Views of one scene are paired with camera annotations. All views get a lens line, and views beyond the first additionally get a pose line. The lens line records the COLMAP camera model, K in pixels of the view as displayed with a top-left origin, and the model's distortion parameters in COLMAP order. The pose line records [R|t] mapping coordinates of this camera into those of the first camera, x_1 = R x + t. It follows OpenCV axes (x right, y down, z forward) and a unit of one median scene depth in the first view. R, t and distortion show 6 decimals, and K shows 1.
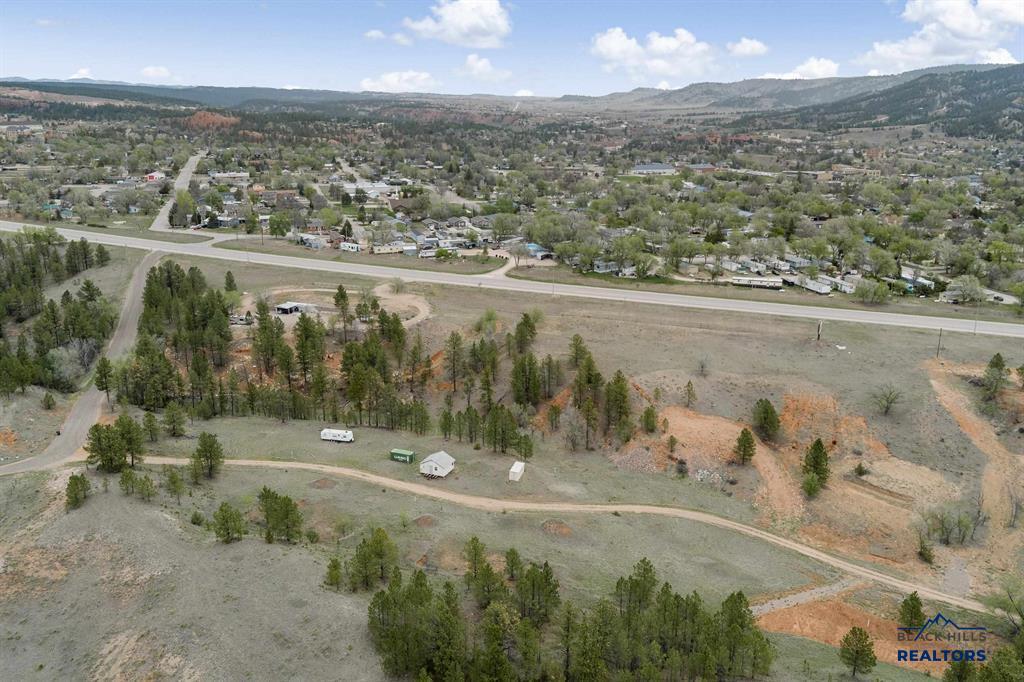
lens RADIAL K [[879.0, 0, 512.0], [0, 879.0, 341.0], [0, 0, 1]] dist [0.004273, -0.000289]
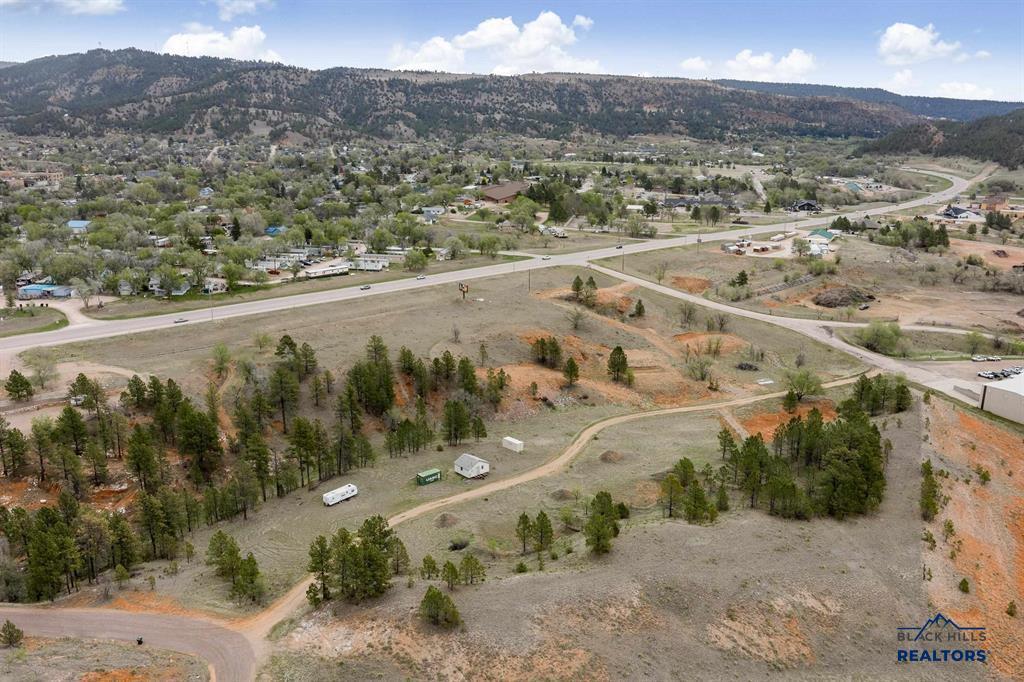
lens RADIAL K [[879.0, 0, 512.0], [0, 879.0, 341.0], [0, 0, 1]] dist [0.004273, -0.000289]
pose [[0.455353, -0.243352, 0.856407, -0.891697], [0.239121, 0.960004, 0.145649, -0.136713], [-0.857598, 0.138463, 0.495331, 0.414025]]
